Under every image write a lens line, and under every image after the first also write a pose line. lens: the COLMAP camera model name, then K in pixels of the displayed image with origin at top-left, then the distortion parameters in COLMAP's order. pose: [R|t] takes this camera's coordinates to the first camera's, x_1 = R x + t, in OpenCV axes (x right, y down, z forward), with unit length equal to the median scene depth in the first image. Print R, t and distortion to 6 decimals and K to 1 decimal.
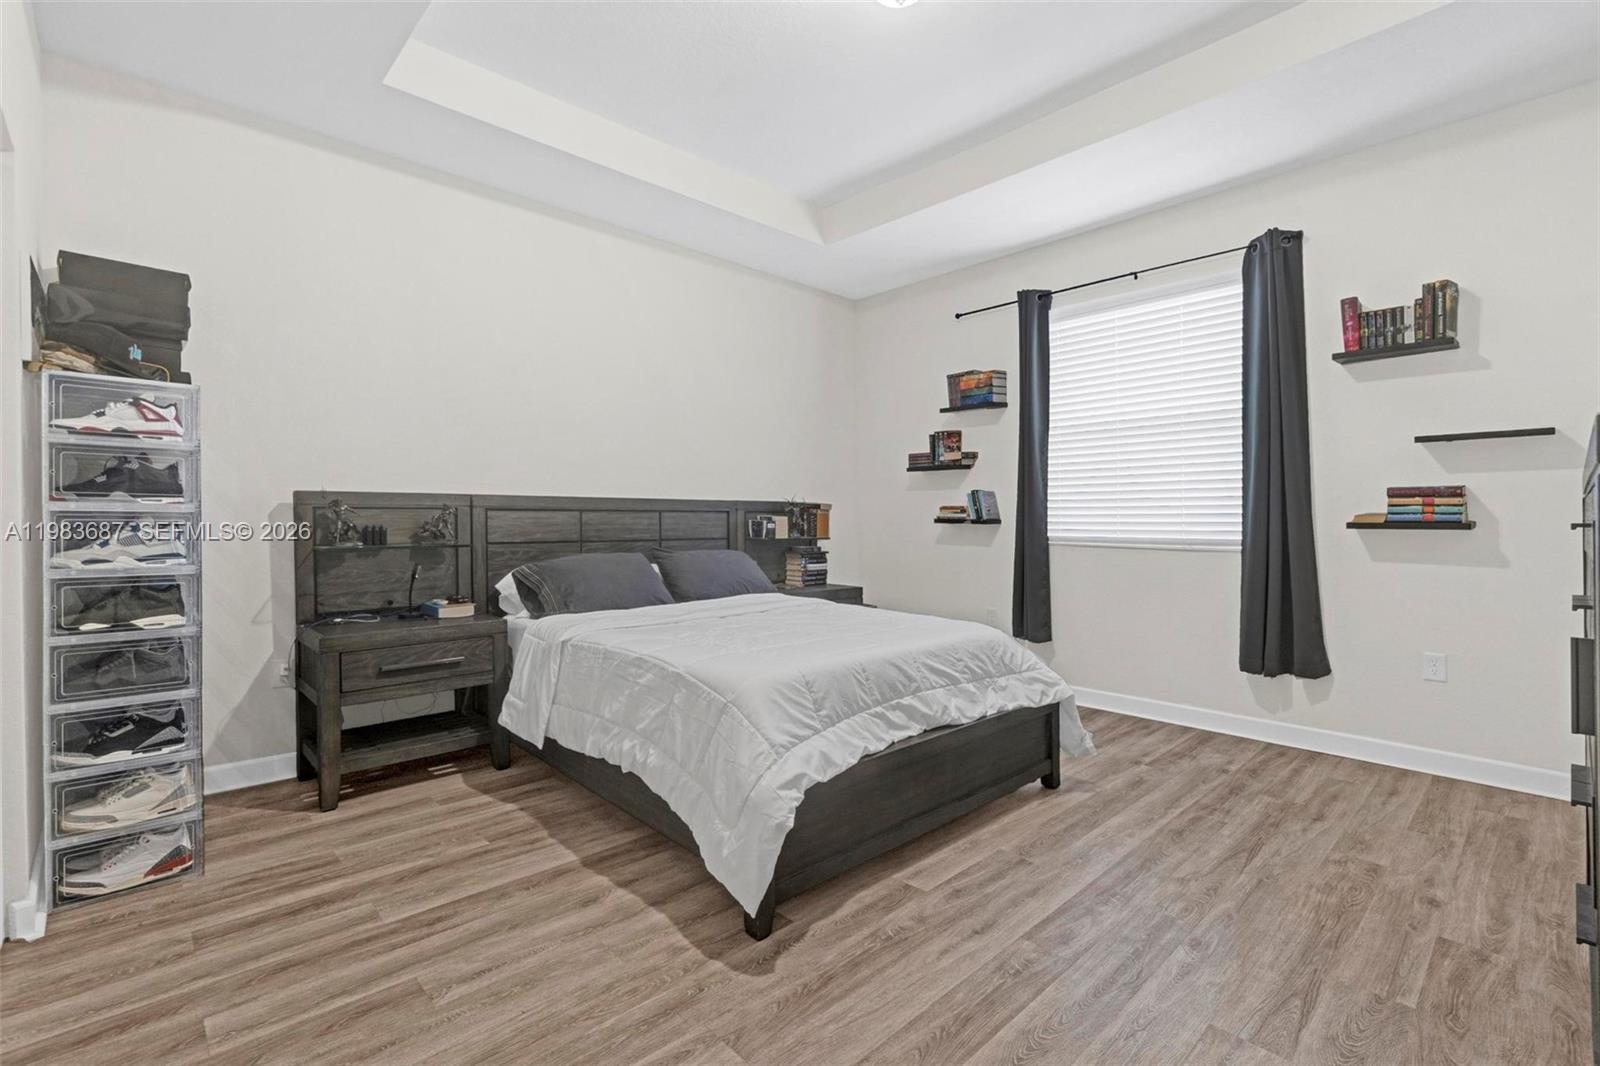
lens RADIAL K [[701.2, 0, 783.8], [0, 701.2, 506.0], [0, 0, 1]] dist [-0.002978, -0.000697]
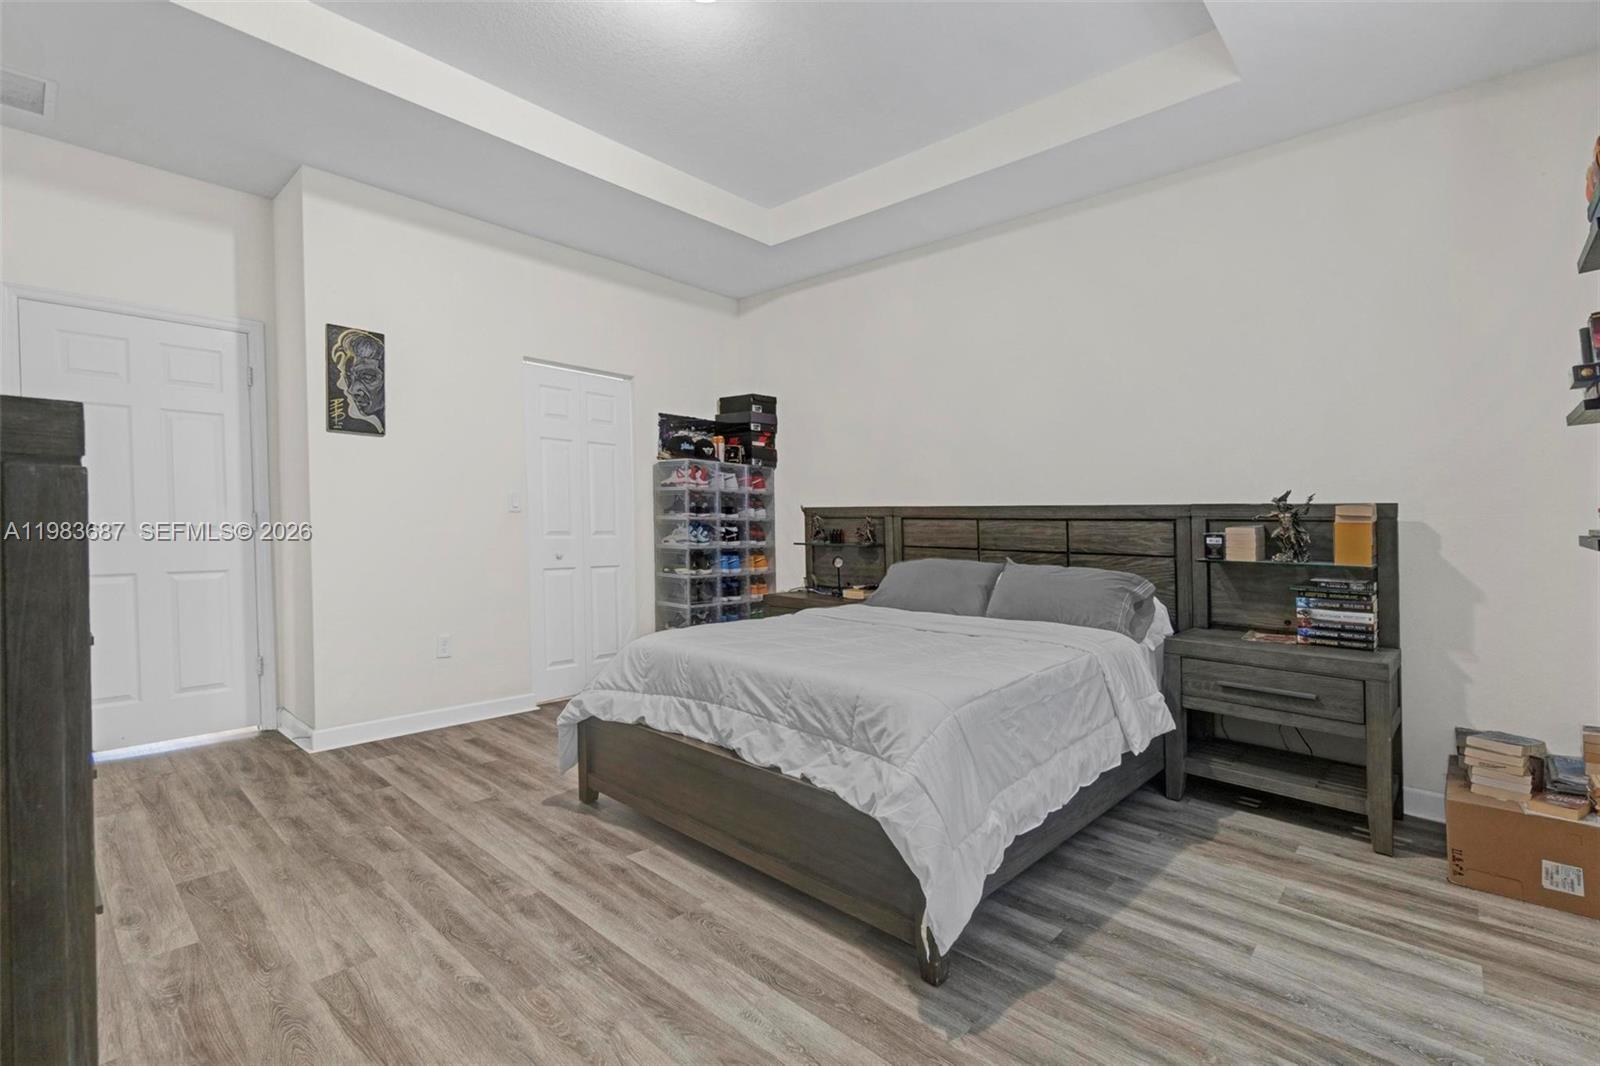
lens RADIAL K [[724.2, 0, 800.0], [0, 724.2, 533.0], [0, 0, 1]] dist [0.000272, -0.000045]
pose [[0.096144, 0.013206, -0.995280, 0.893151], [0.005107, 0.999892, 0.013760, 0.012850], [0.995354, -0.006406, 0.096066, 0.760522]]
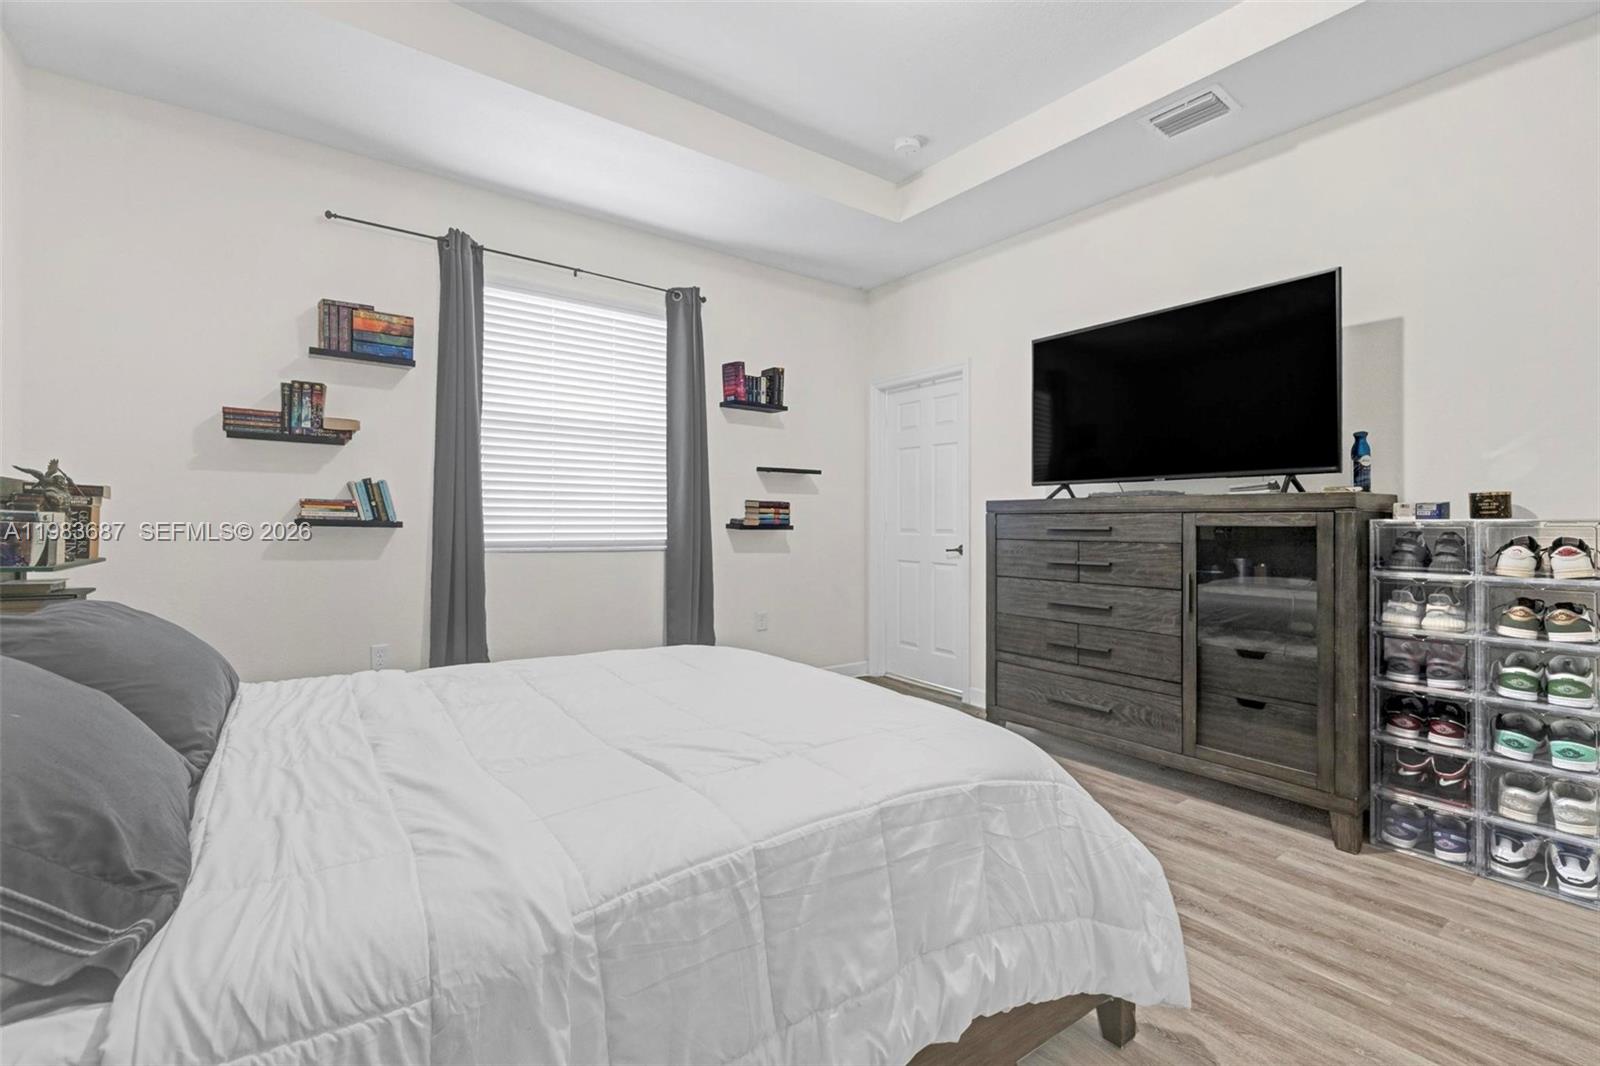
lens RADIAL K [[697.1, 0, 793.4], [0, 697.1, 509.5], [0, 0, 1]] dist [-0.008349, -0.000119]
pose [[0.110247, 0.017443, 0.993751, -0.554608], [-0.027098, 0.999527, -0.014538, 0.010344], [-0.993535, -0.025326, 0.110668, 0.759755]]
